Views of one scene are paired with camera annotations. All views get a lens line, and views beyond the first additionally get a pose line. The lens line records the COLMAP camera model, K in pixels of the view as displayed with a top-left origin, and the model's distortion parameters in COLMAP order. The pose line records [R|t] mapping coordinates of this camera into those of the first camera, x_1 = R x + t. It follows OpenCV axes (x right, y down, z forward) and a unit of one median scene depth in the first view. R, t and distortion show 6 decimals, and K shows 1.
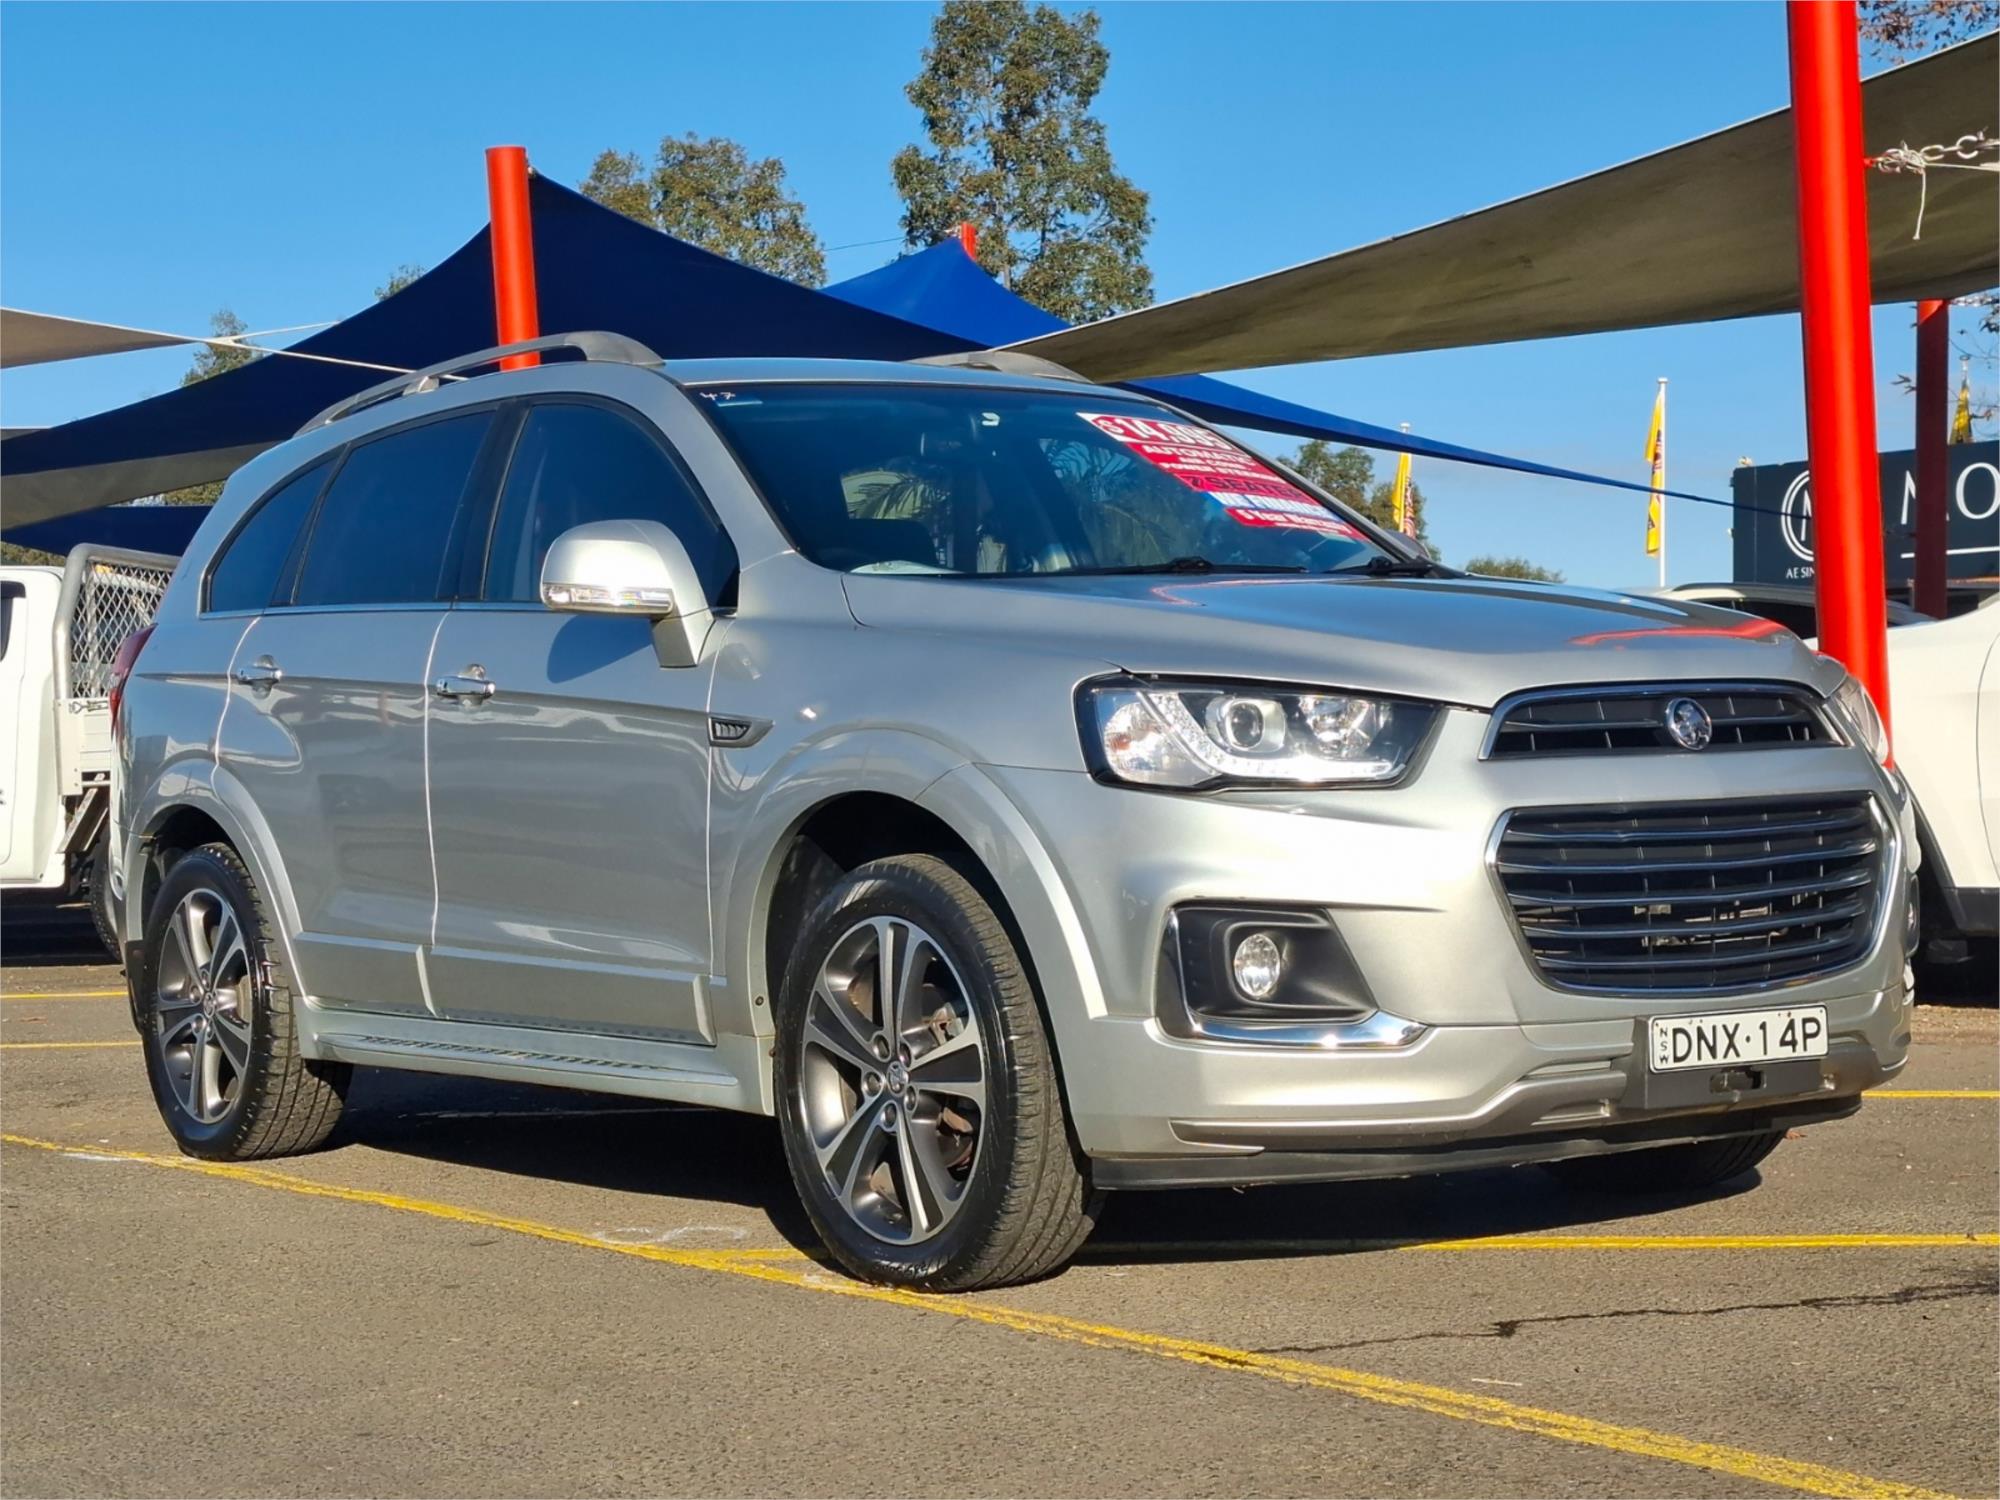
lens RADIAL K [[2425.4, 0, 1000.0], [0, 2425.4, 750.0], [0, 0, 1]] dist [0.181009, -0.375901]
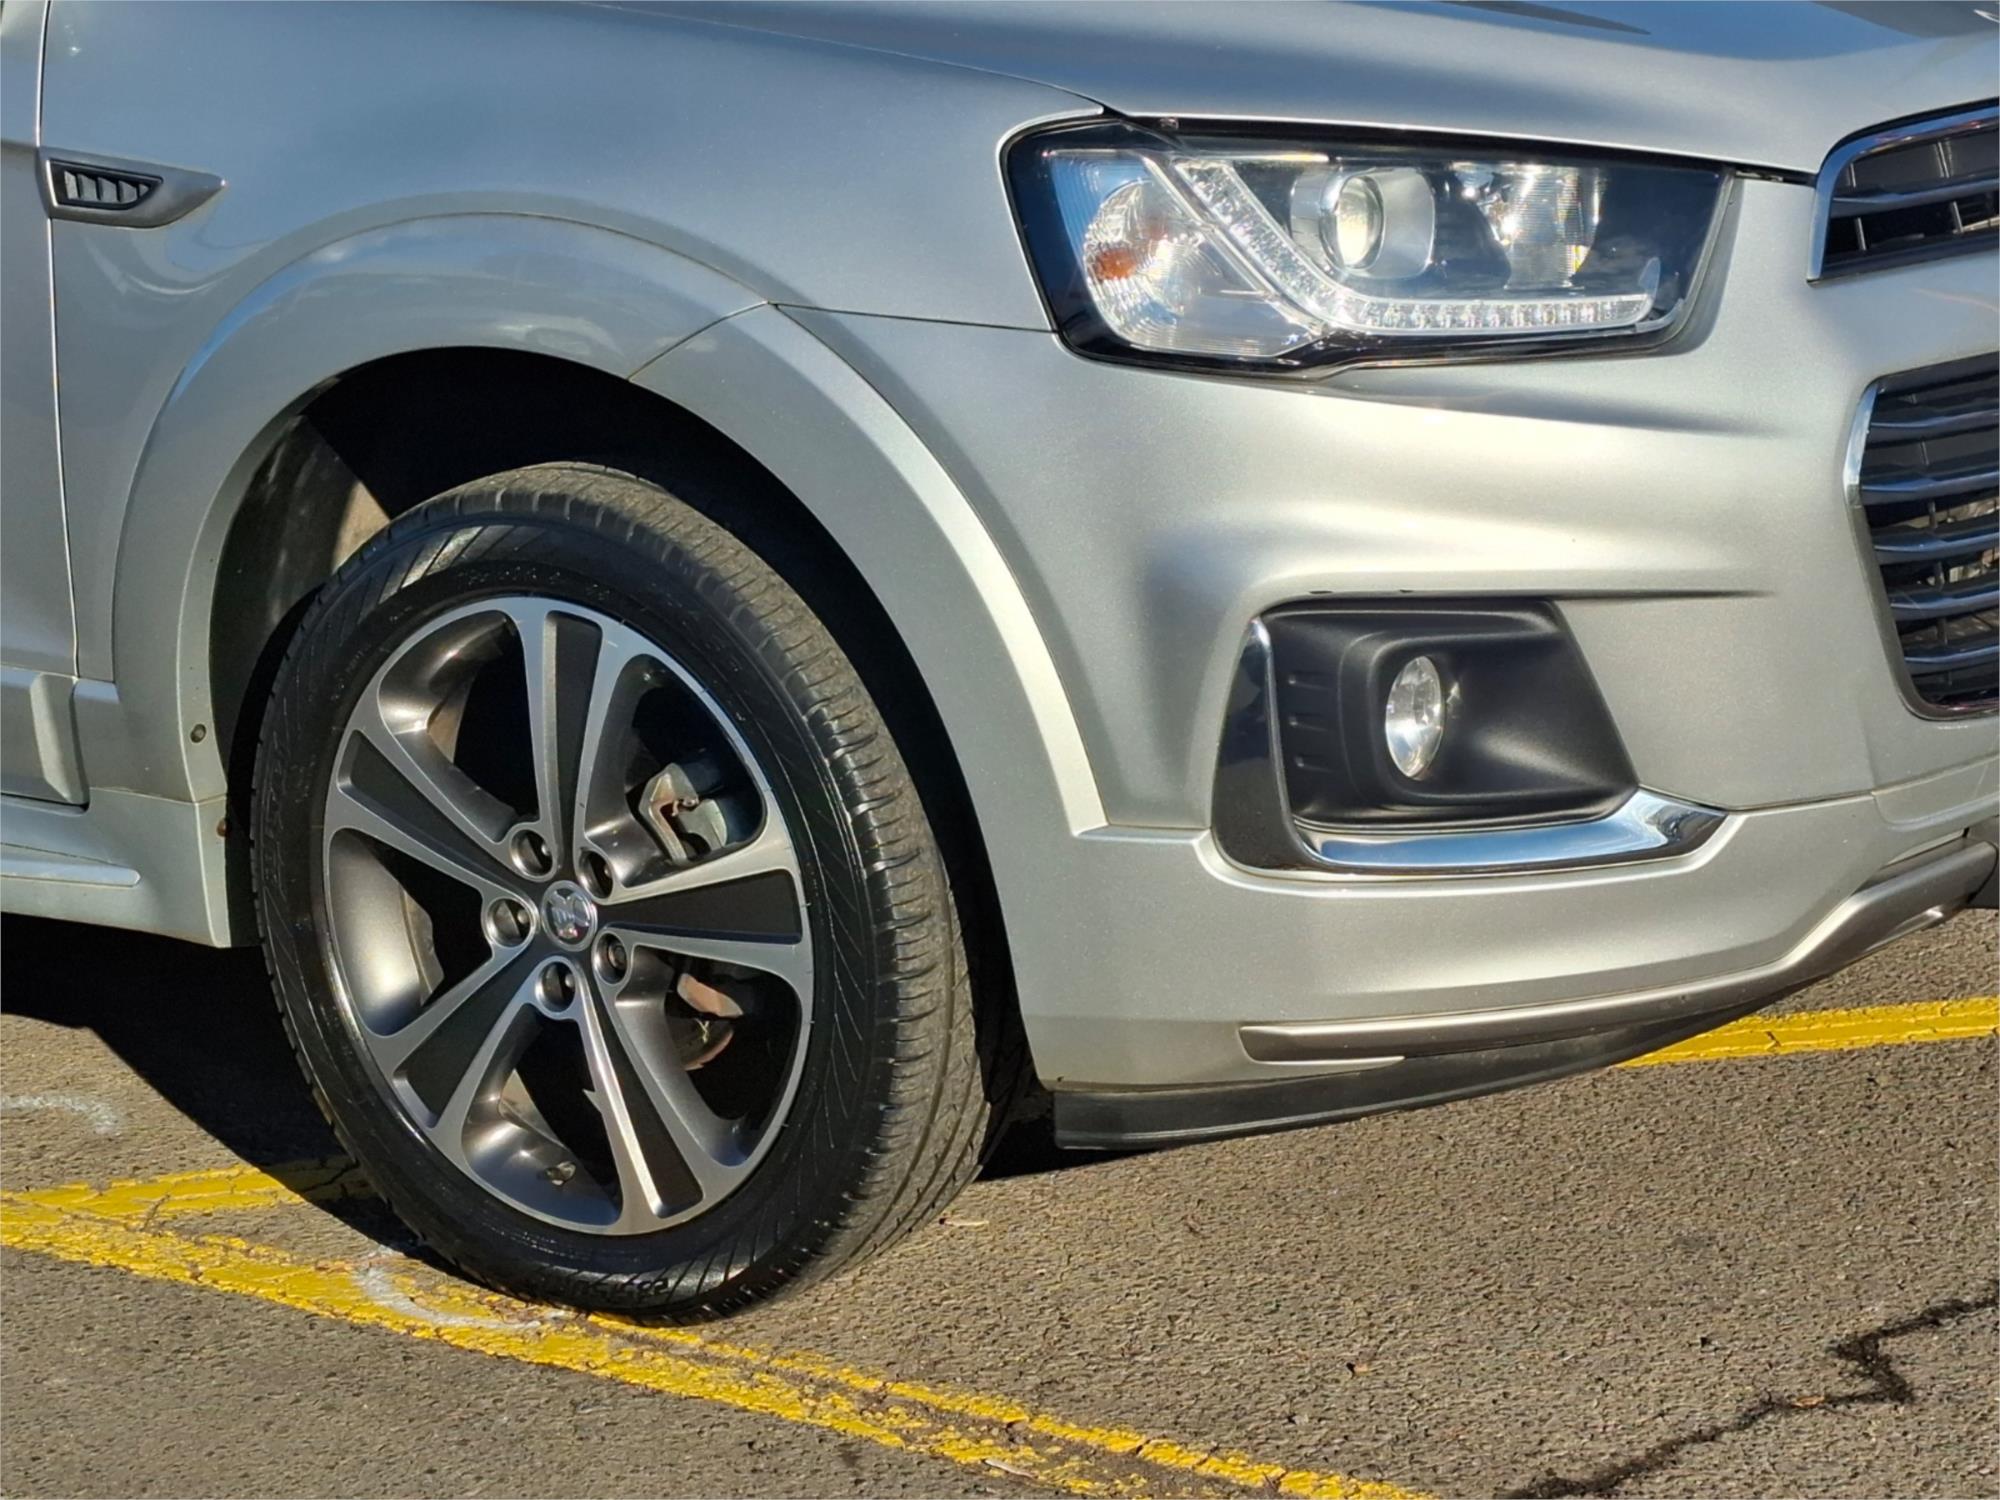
lens RADIAL K [[3277.1, 0, 1000.1], [0, 3277.1, 574.9], [0, 0, 1]] dist [0.184582, 0.021822]
pose [[0.957849, -0.057424, 0.281476, -0.153676], [0.007764, 0.984635, 0.174454, -0.054736], [-0.287169, -0.164916, 0.943577, 0.369454]]
